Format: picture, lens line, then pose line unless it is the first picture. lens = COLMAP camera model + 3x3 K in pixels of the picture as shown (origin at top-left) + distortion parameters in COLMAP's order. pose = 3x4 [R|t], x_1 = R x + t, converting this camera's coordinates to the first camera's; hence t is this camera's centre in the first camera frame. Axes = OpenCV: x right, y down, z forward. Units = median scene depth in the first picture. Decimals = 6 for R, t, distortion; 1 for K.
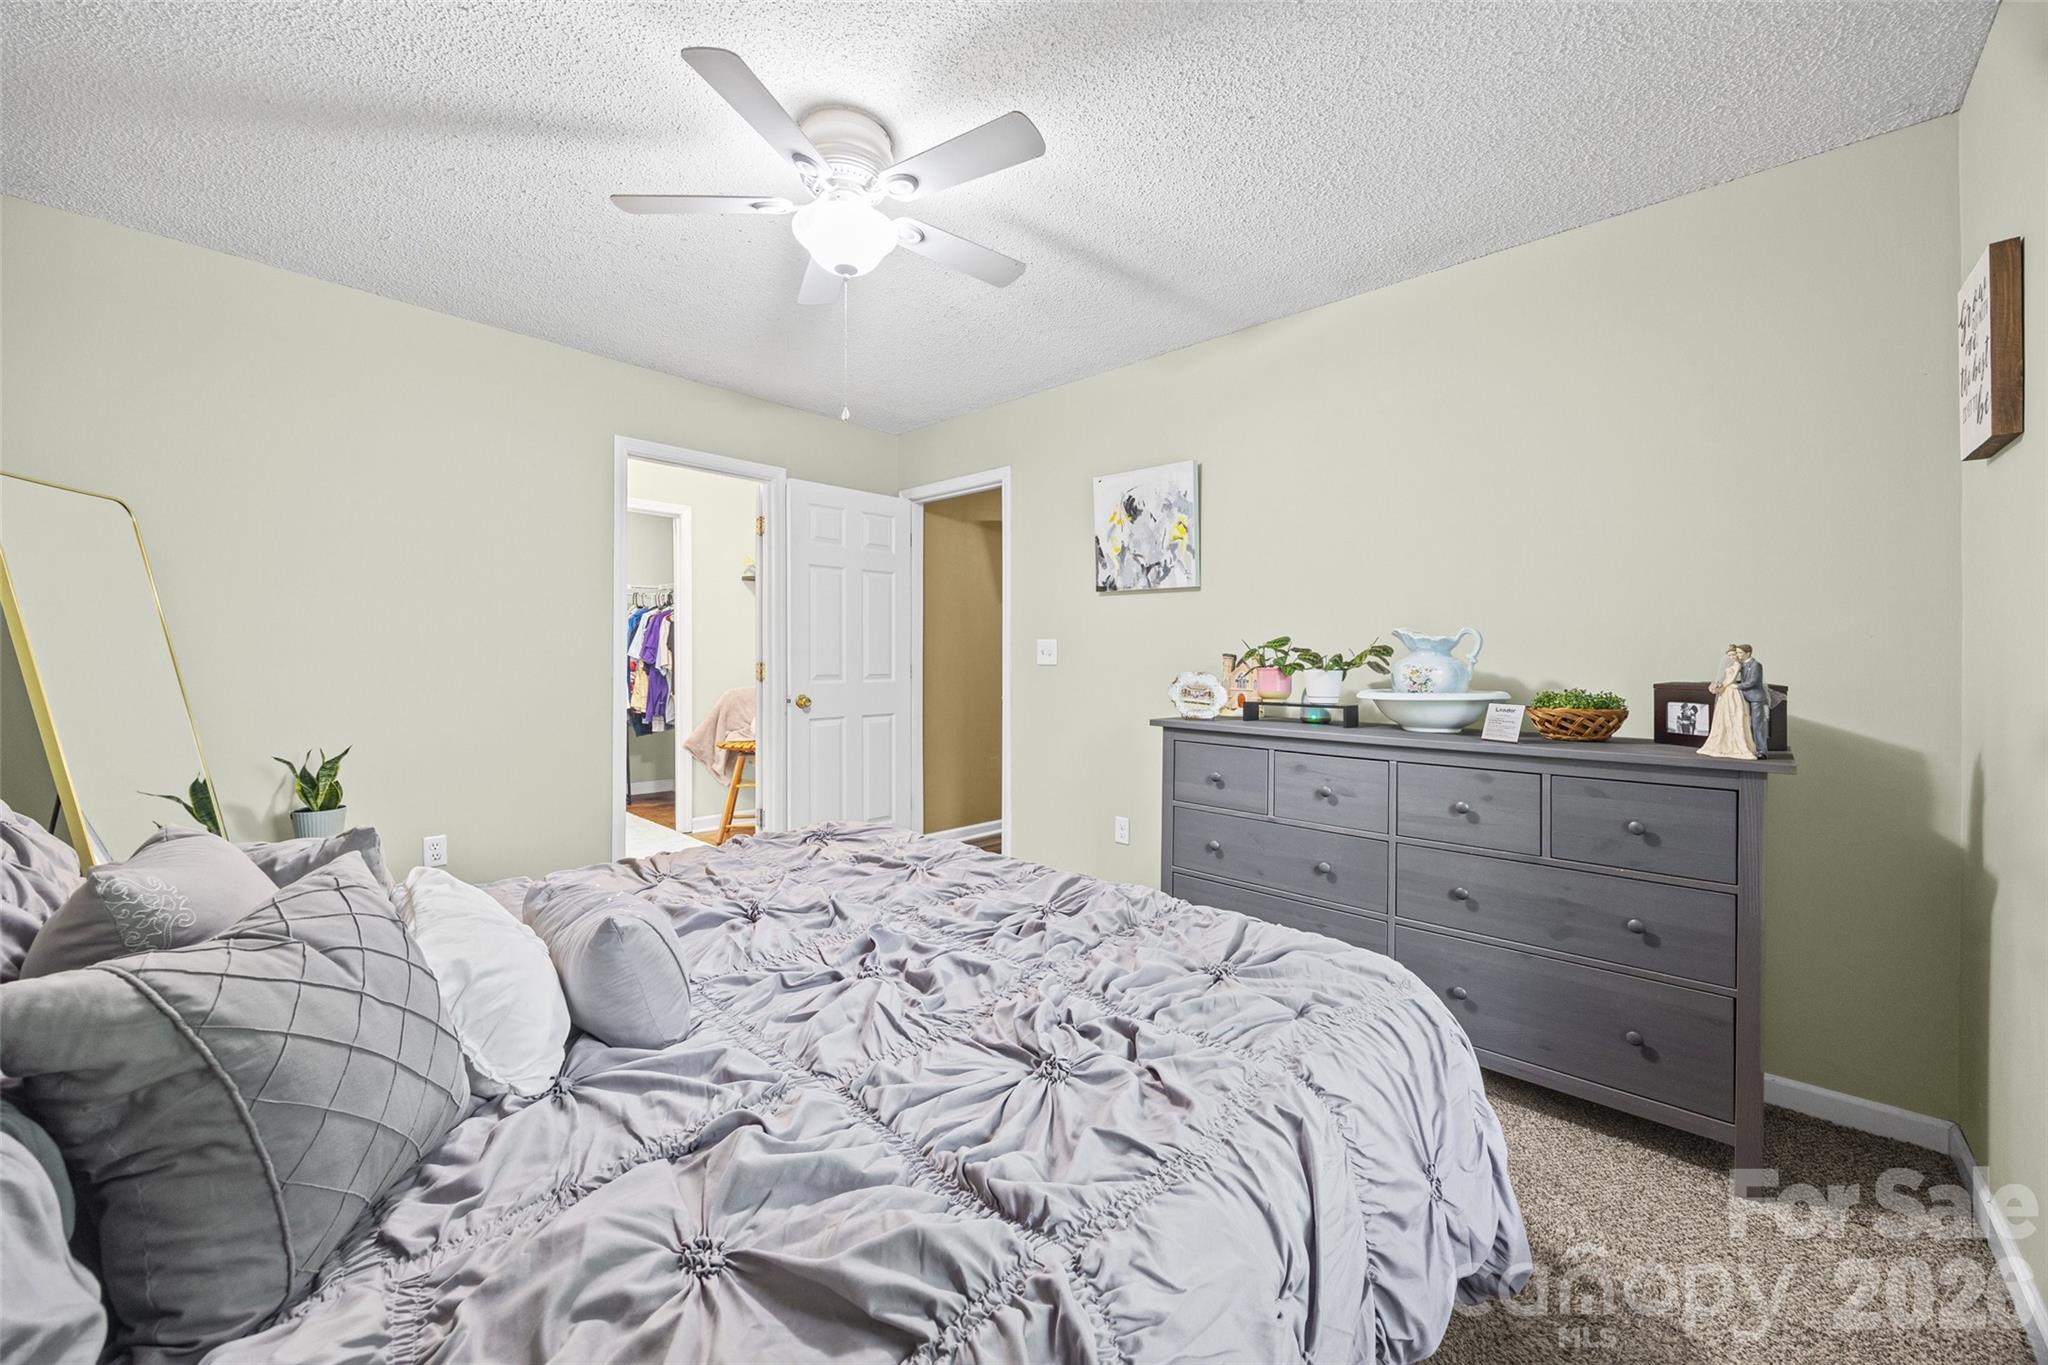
lens RADIAL K [[782.1, 0, 1010.4], [0, 782.1, 670.9], [0, 0, 1]] dist [-0.003126, -0.000075]
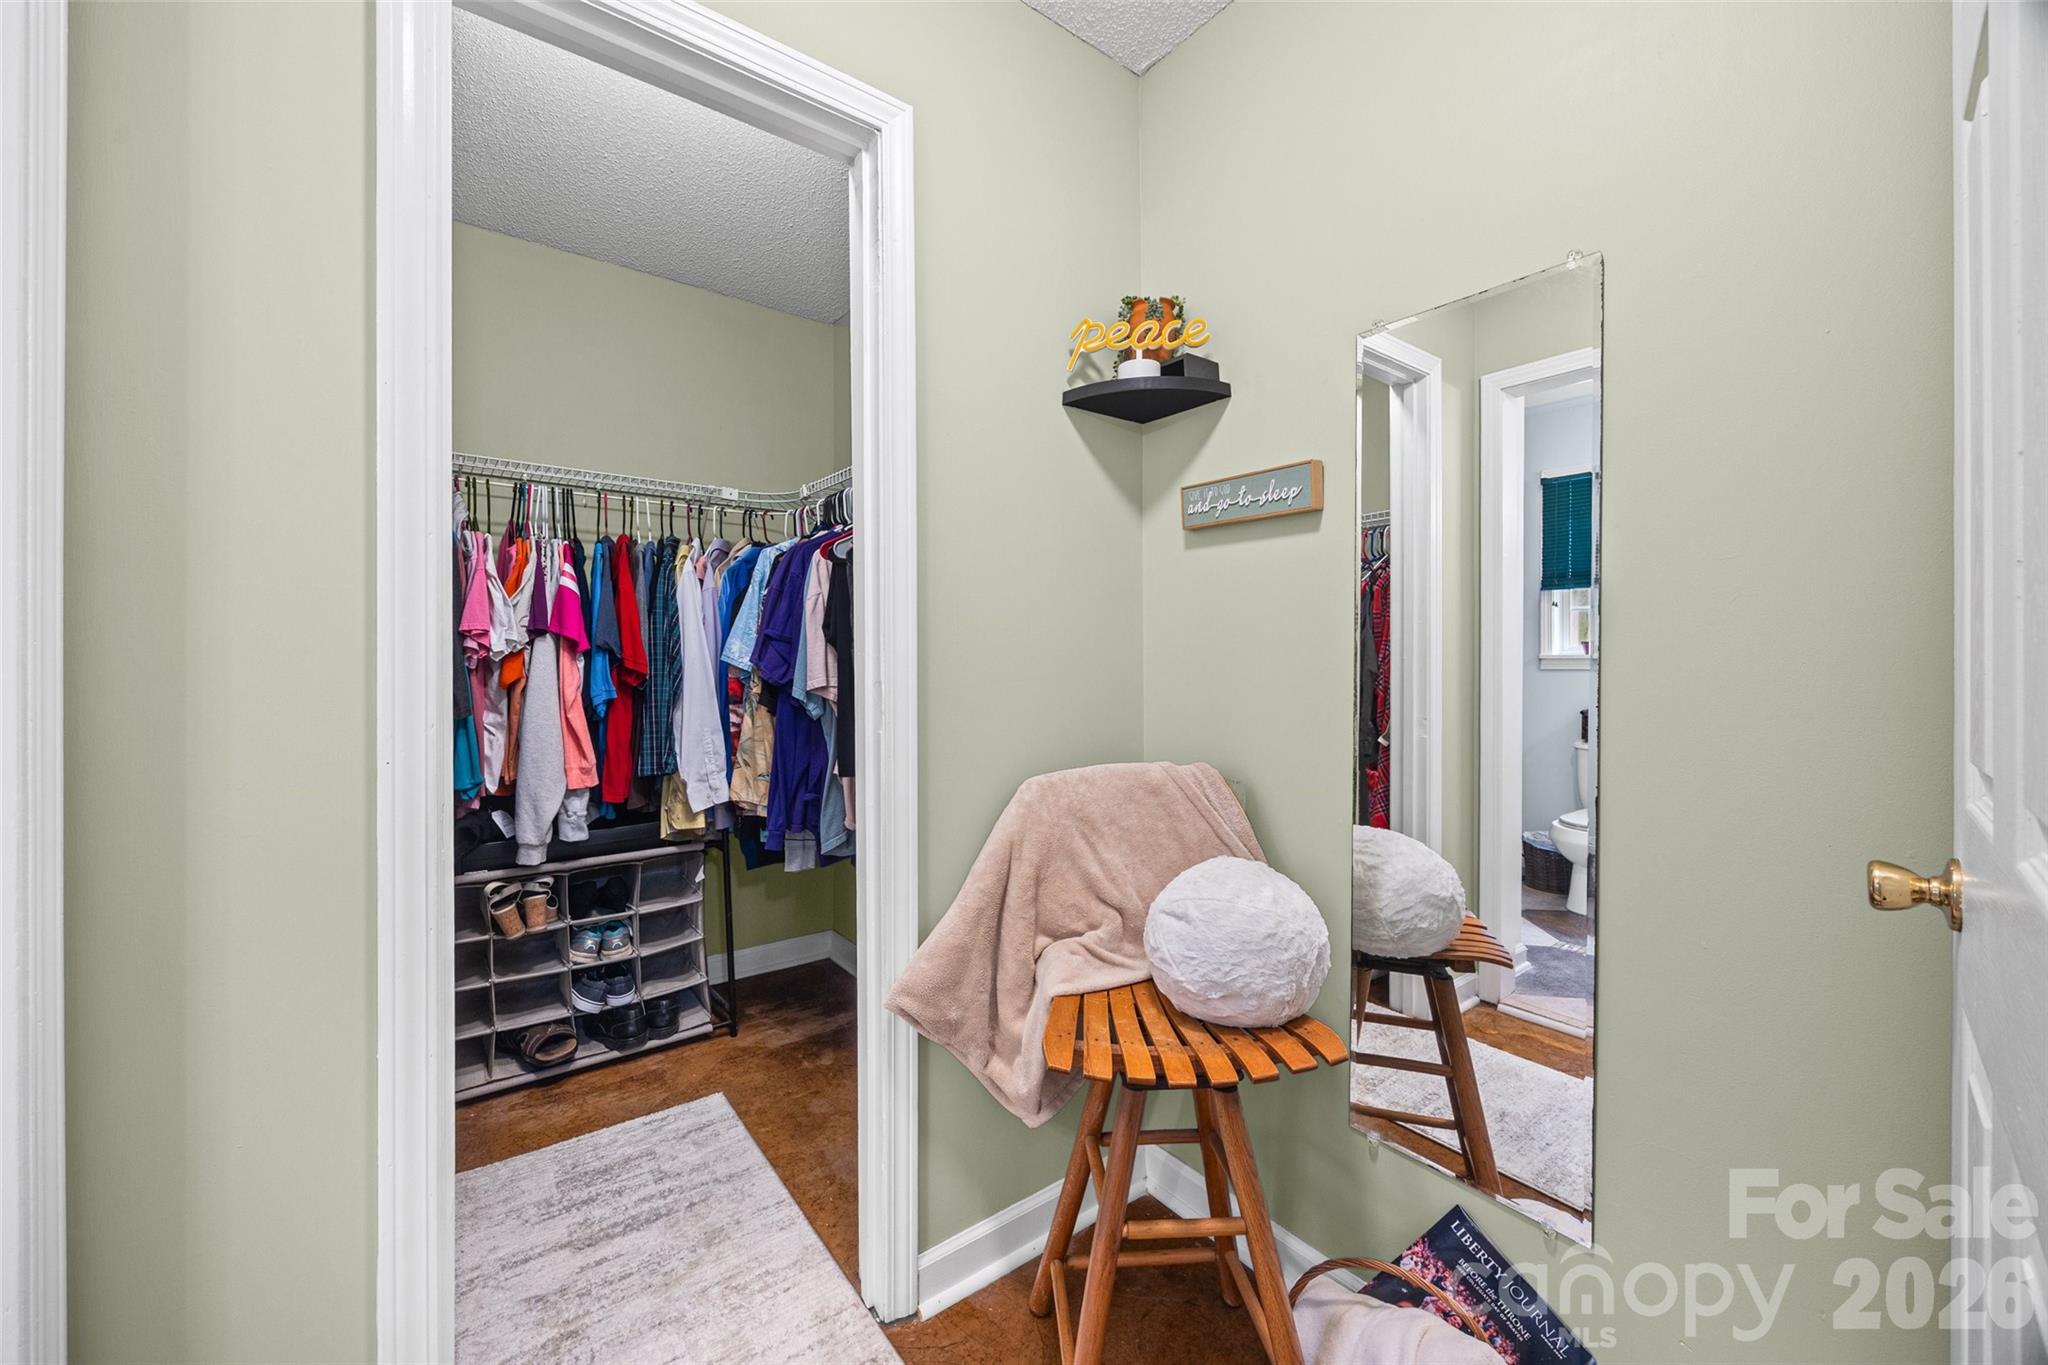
lens RADIAL K [[782.1, 0, 1010.4], [0, 782.1, 670.9], [0, 0, 1]] dist [-0.003126, -0.000075]
pose [[0.987643, 0.000520, -0.156721, -0.303532], [-0.001848, 0.999964, -0.008328, -0.012510], [0.156711, 0.008515, 0.987608, 0.670535]]
